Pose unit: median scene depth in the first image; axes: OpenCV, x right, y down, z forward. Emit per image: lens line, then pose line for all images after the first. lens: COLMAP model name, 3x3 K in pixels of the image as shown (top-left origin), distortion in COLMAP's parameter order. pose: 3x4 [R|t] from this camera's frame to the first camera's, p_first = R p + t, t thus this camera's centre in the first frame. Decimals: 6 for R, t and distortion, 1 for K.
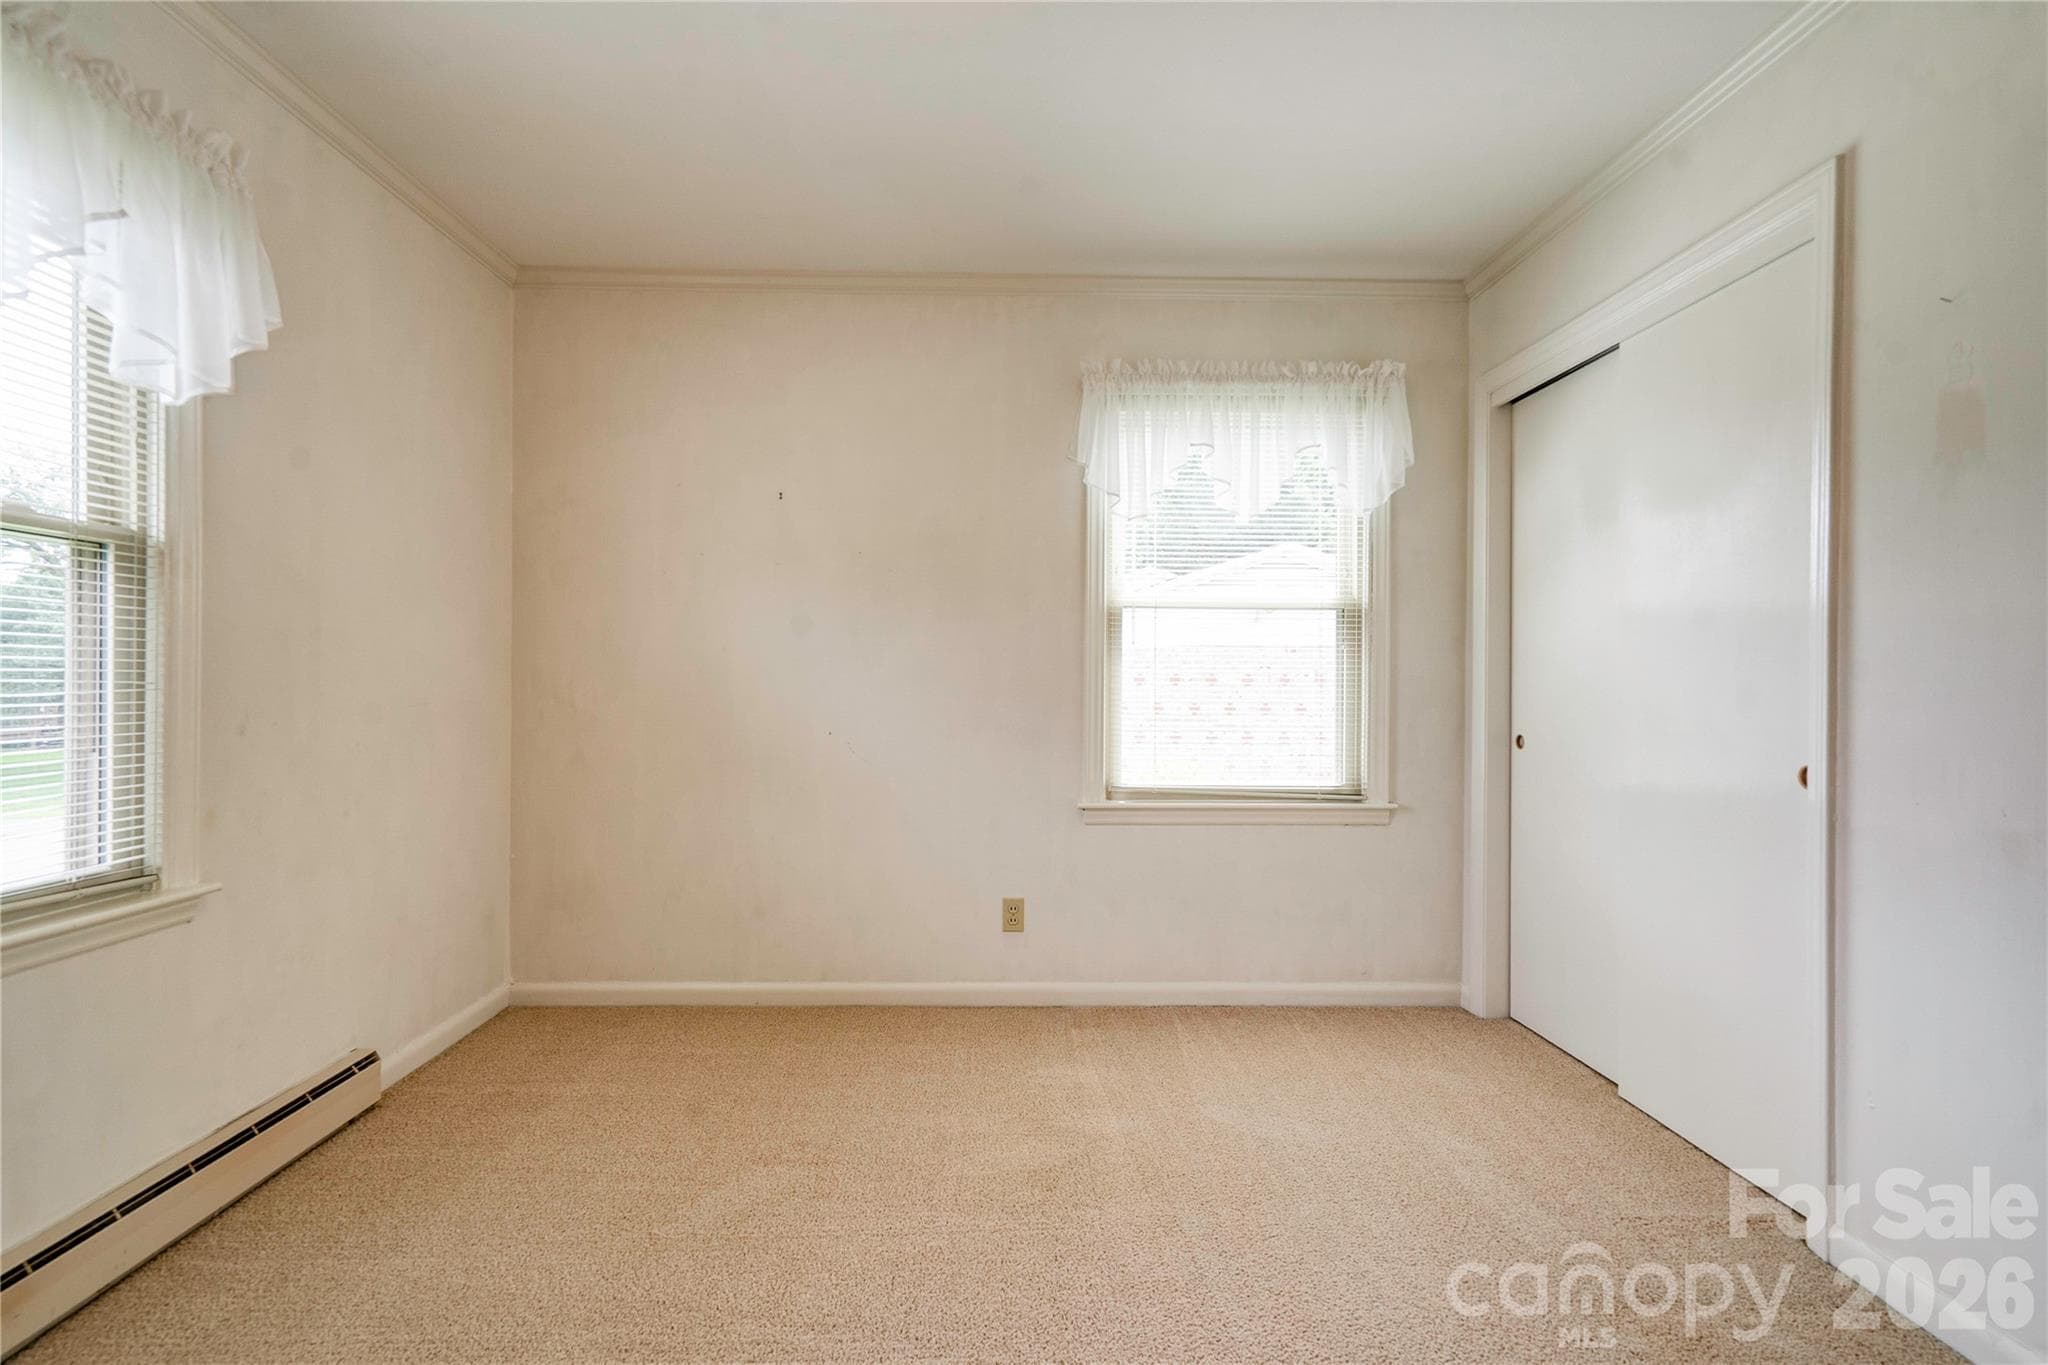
lens RADIAL K [[937.1, 0, 1002.6], [0, 937.1, 677.1], [0, 0, 1]] dist [-0.014155, 0.016033]
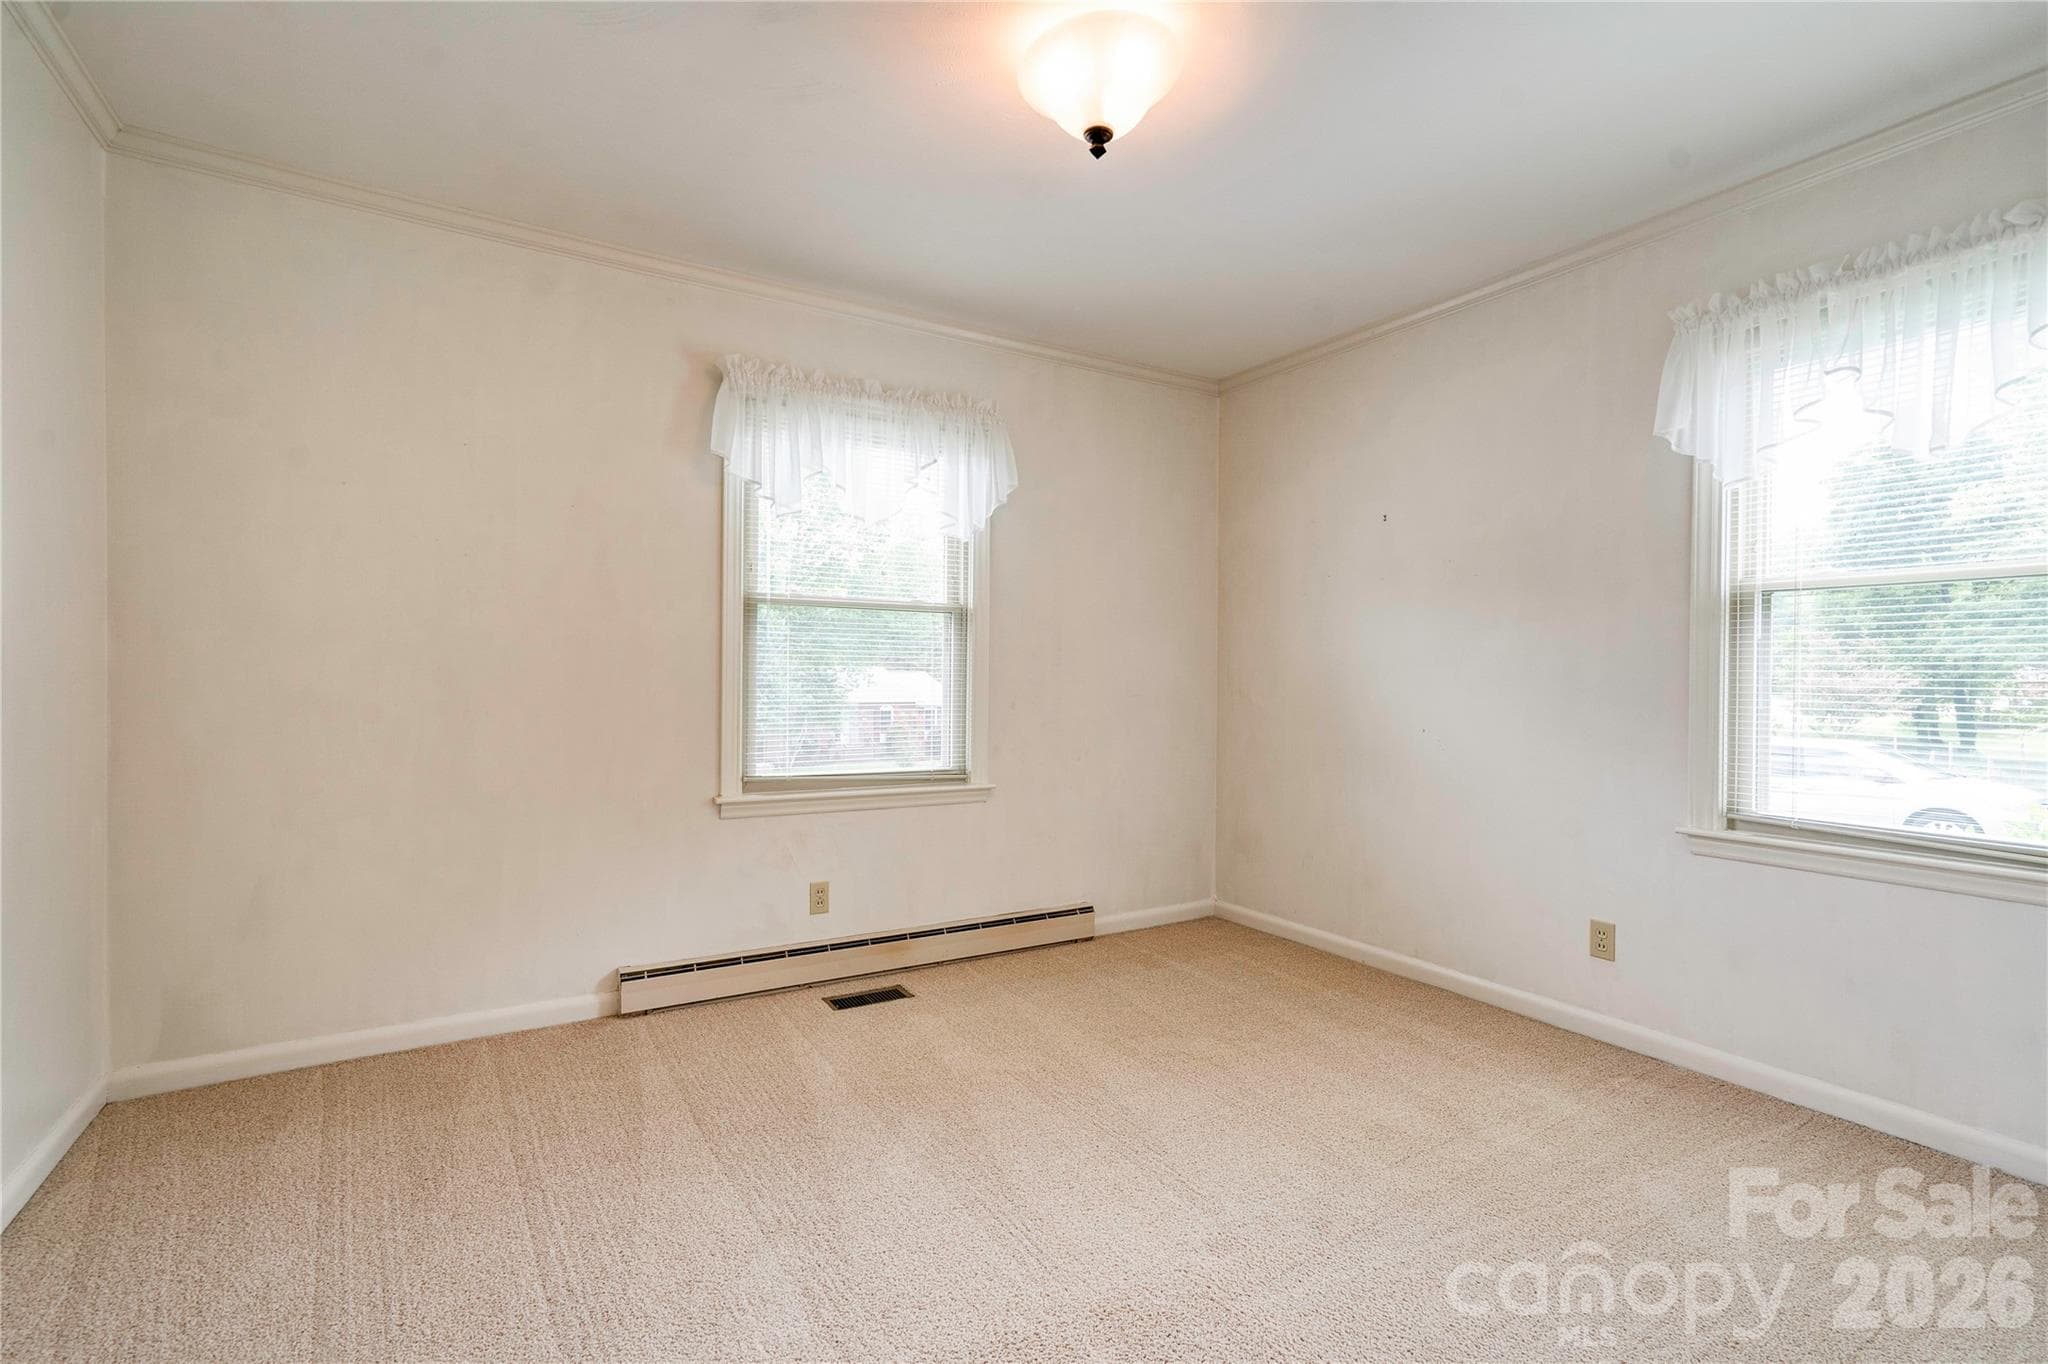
lens RADIAL K [[937.1, 0, 1002.6], [0, 937.1, 676.6], [0, 0, 1]] dist [-0.014155, 0.016033]
pose [[0.487906, -0.000011, -0.872896, 0.530464], [-0.004335, 0.999988, -0.002436, 0.002521], [0.872885, 0.004973, 0.487900, 0.048182]]
